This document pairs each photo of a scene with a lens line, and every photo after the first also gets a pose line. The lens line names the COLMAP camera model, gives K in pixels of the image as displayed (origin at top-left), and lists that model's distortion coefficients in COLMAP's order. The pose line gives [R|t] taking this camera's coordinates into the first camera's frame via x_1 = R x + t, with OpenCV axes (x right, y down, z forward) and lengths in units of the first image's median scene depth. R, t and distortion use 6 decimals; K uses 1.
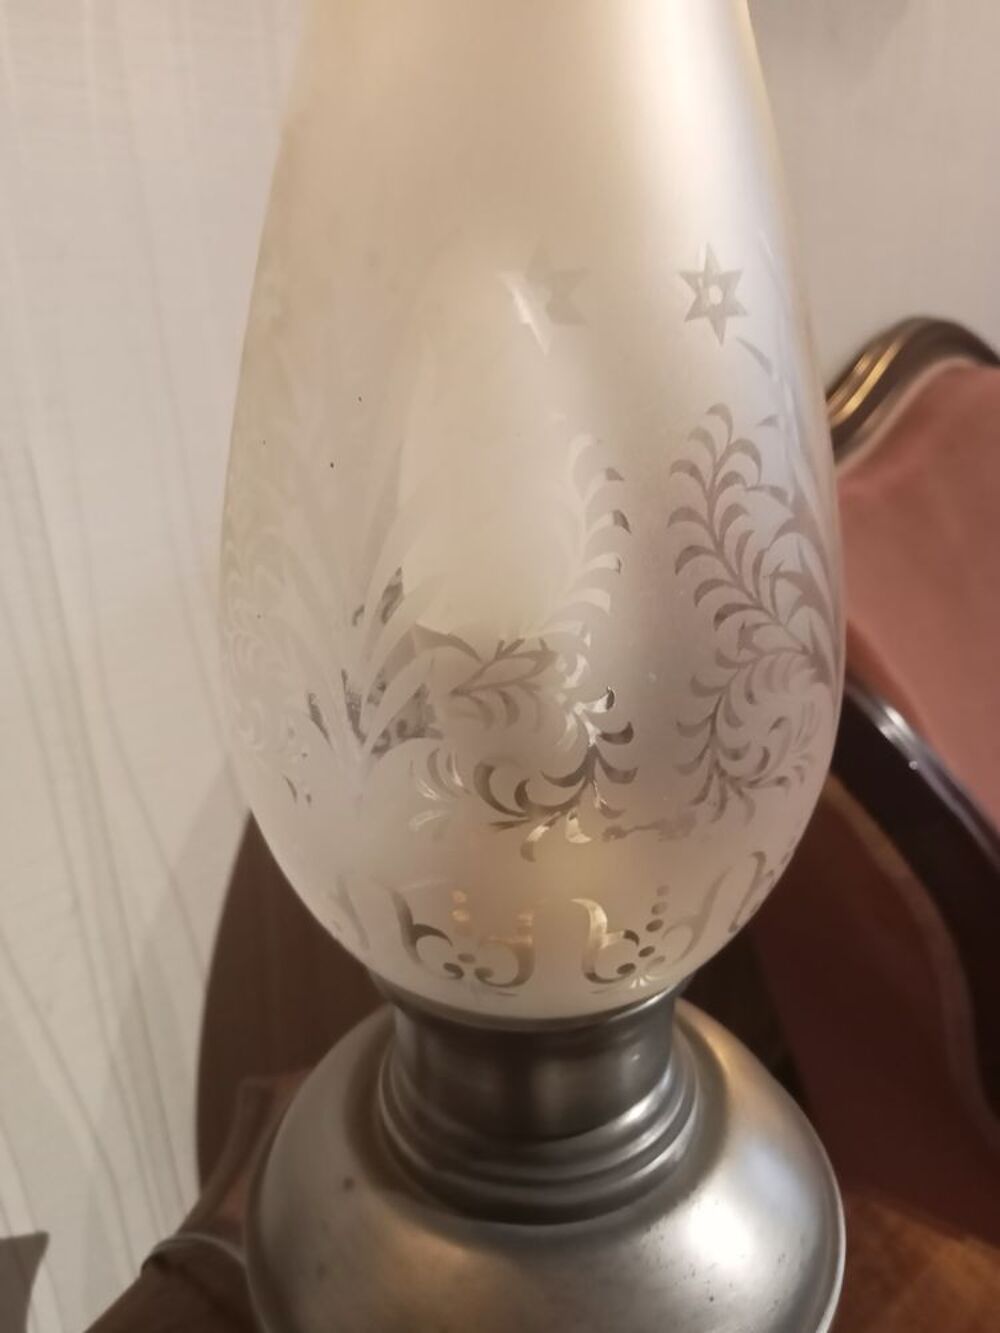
lens RADIAL K [[1076.5, 0, 499.4], [0, 1076.5, 634.6], [0, 0, 1]] dist [0.000996, -0.001898]
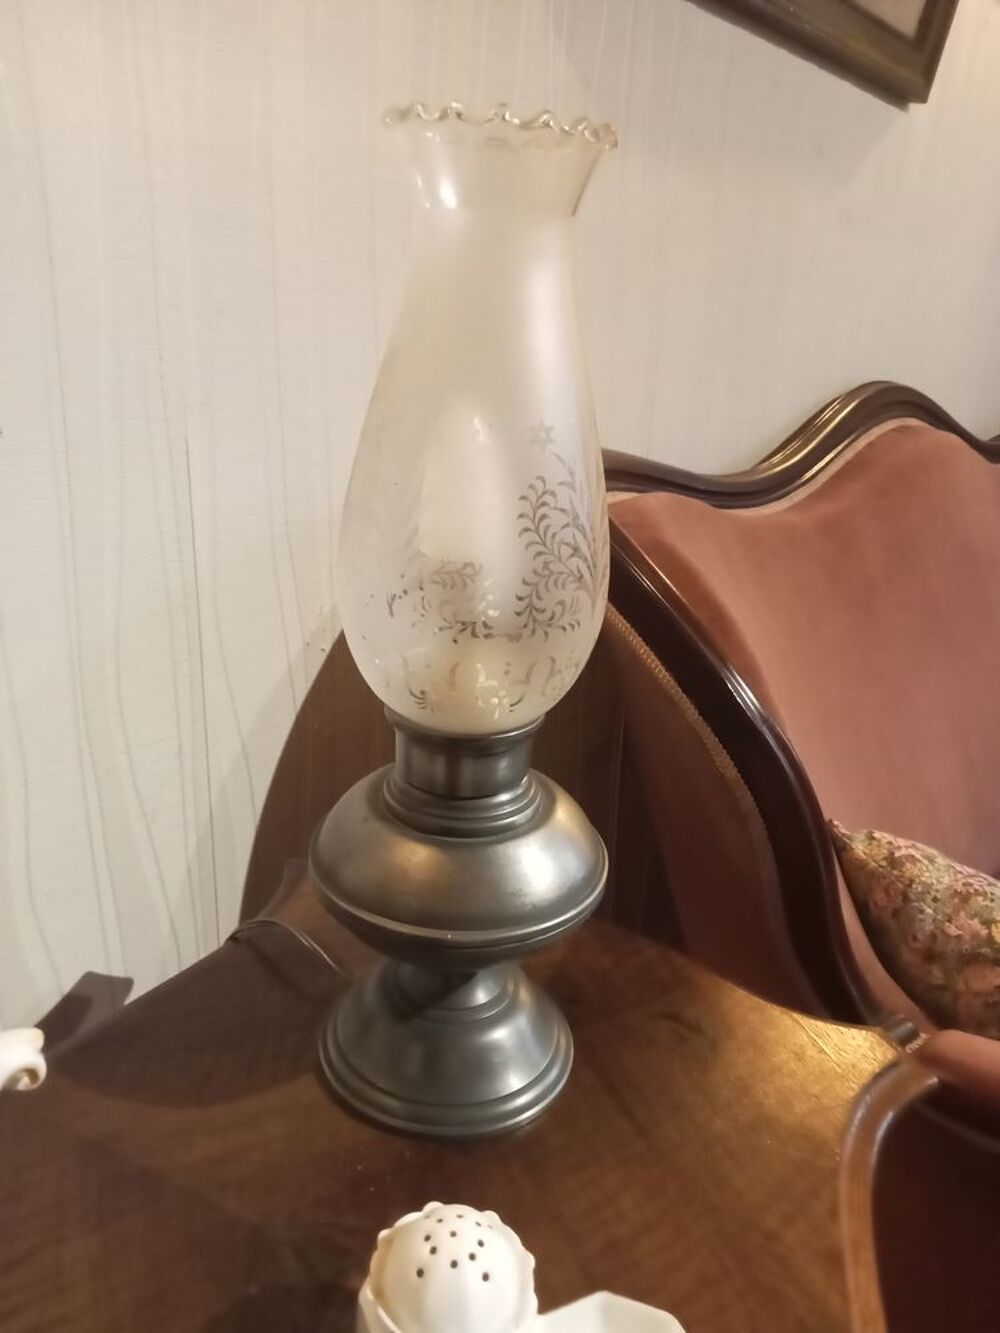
lens RADIAL K [[997.7, 0, 500.0], [0, 997.7, 666.5], [0, 0, 1]] dist [0.004365, -0.000404]
pose [[0.994658, 0.102796, -0.009440, 0.156491], [-0.102268, 0.993719, 0.045435, 0.139507], [0.014051, -0.044227, 0.998923, -1.348292]]
